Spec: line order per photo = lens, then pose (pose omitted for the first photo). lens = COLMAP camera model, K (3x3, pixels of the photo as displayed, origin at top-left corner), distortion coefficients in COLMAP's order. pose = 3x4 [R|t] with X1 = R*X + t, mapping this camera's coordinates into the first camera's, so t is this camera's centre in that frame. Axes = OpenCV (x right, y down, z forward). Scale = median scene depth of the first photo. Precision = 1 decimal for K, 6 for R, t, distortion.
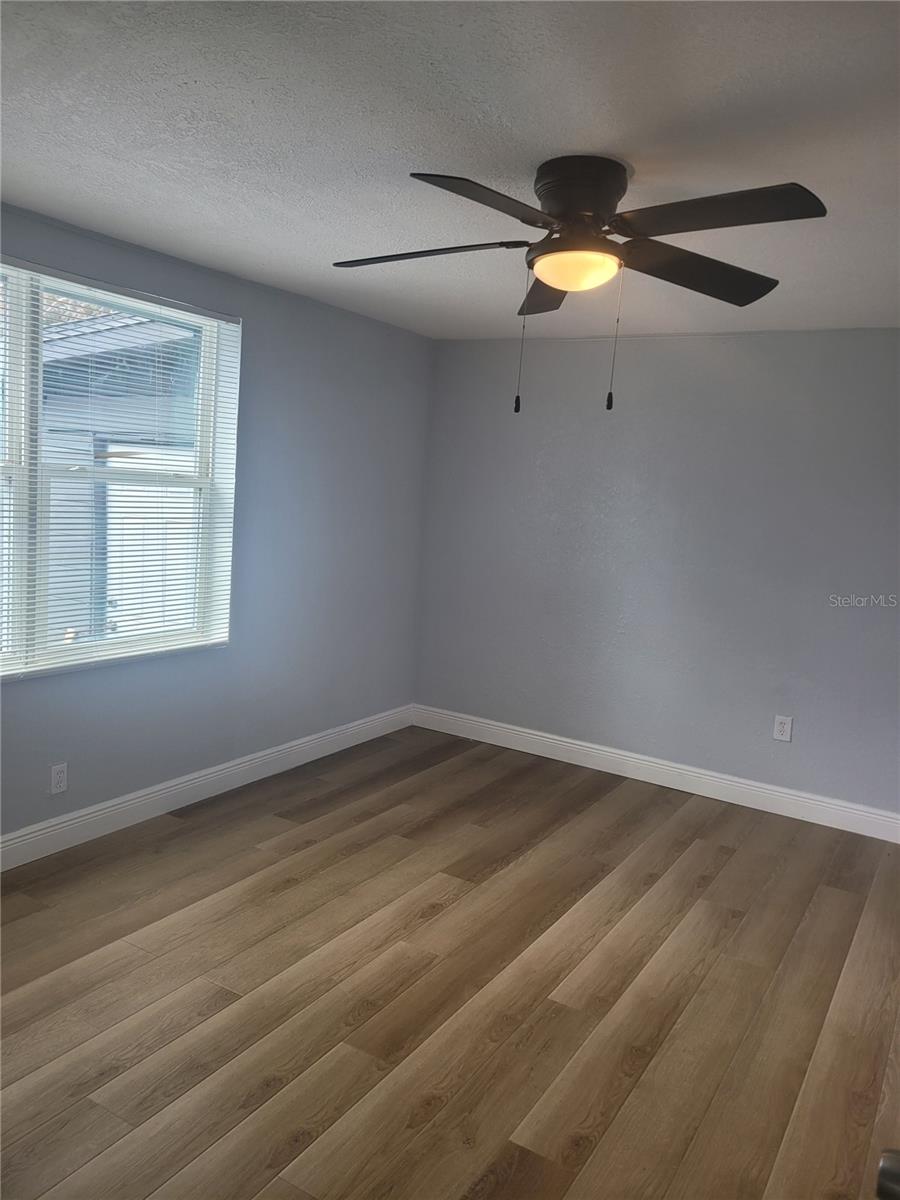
lens RADIAL K [[892.0, 0, 448.8], [0, 892.0, 594.4], [0, 0, 1]] dist [0.048398, -0.006428]
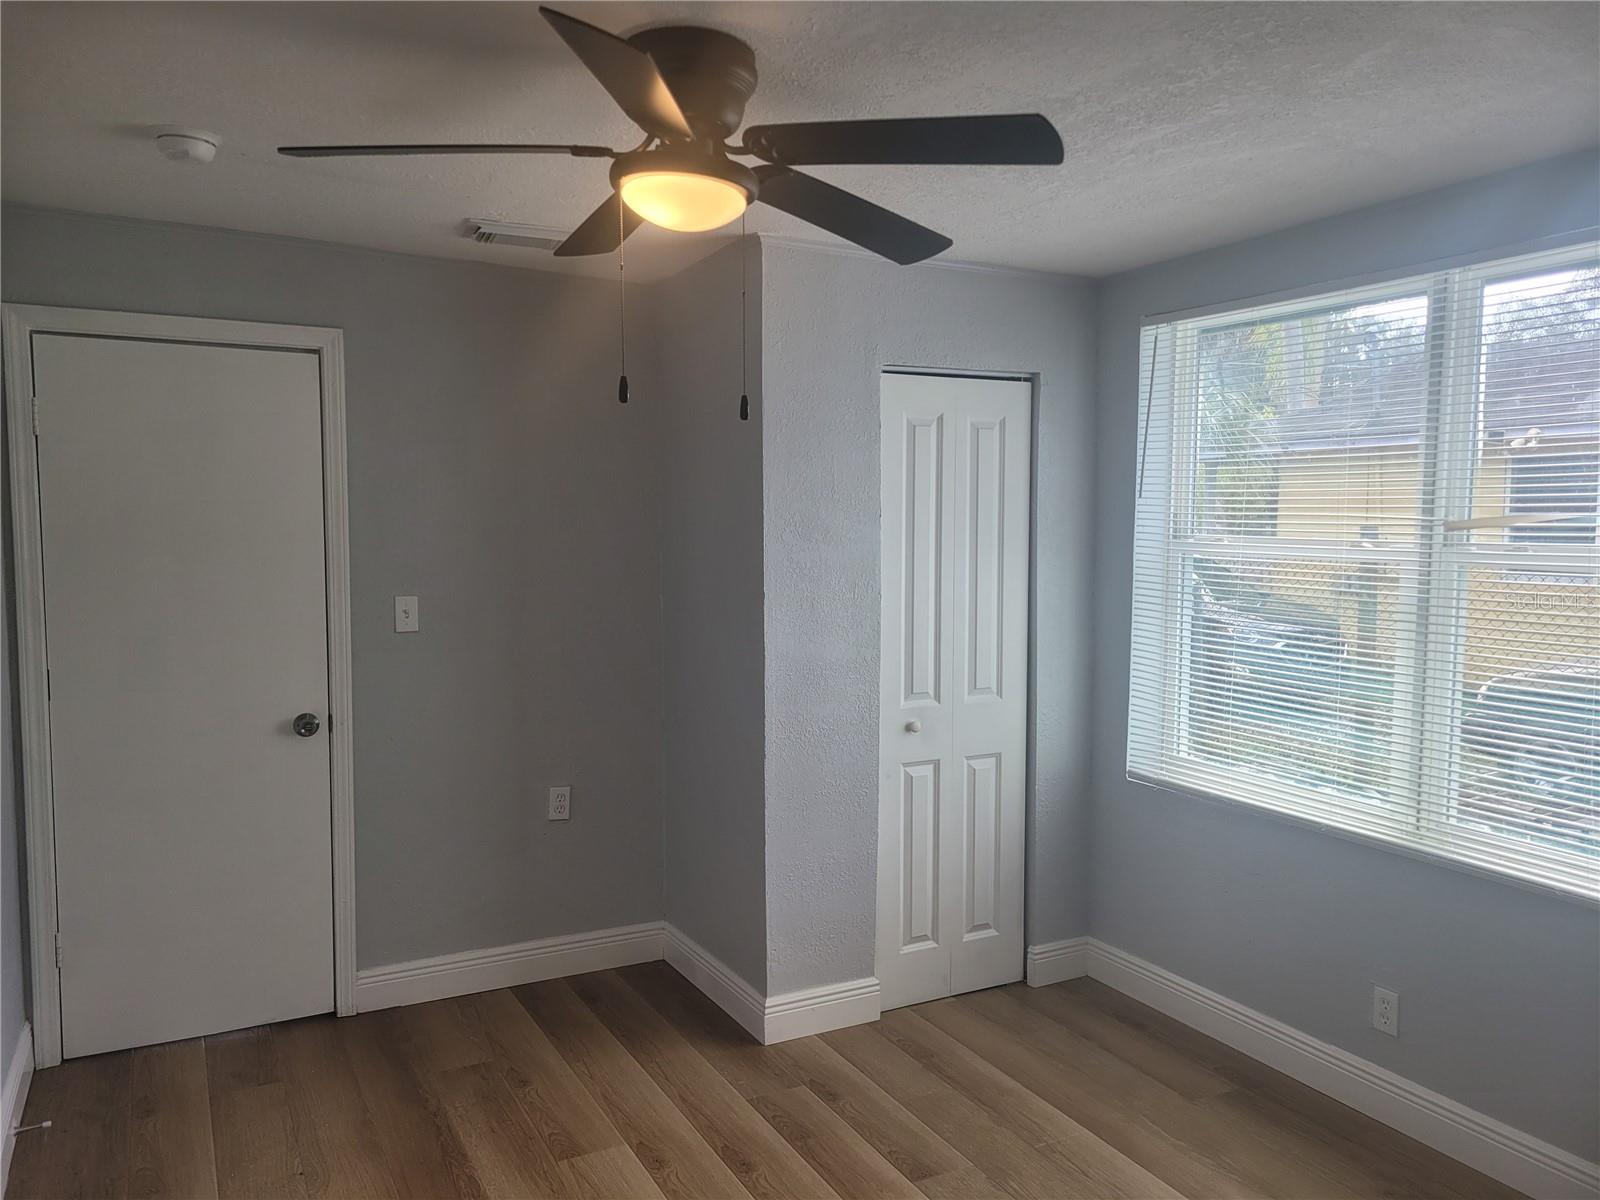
lens RADIAL K [[1198.0, 0, 793.8], [0, 1198.0, 619.9], [0, 0, 1]] dist [0.055869, -0.032957]
pose [[-0.512367, -0.000589, -0.858766, 0.796639], [-0.149335, 0.984825, 0.088423, -0.134504], [0.845683, 0.173549, -0.504680, 1.449403]]
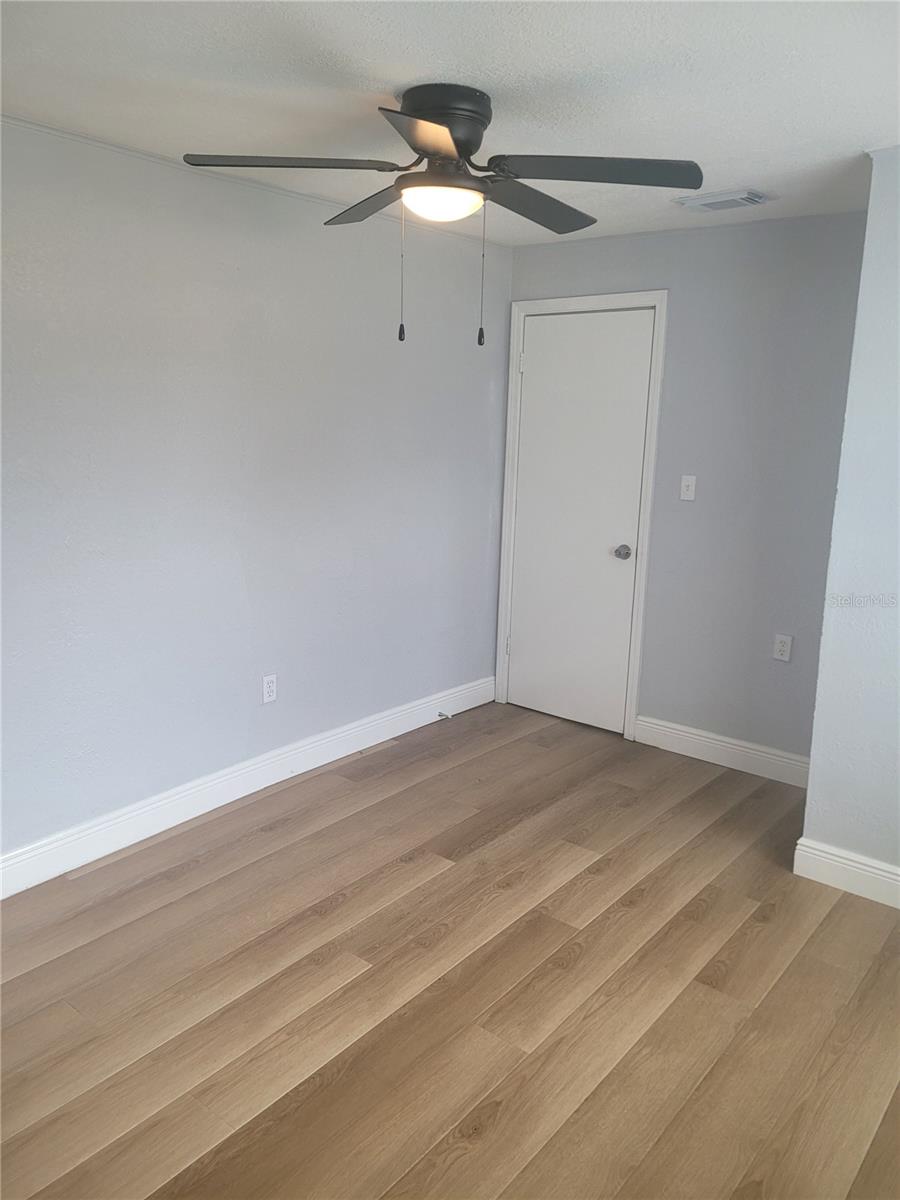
lens RADIAL K [[898.5, 0, 443.9], [0, 898.5, 594.0], [0, 0, 1]] dist [0.055869, -0.032957]
pose [[-0.985521, -0.119202, 0.120582, -0.035118], [-0.073900, 0.942039, 0.327264, -0.256923], [-0.152604, 0.313615, -0.937207, 1.933634]]
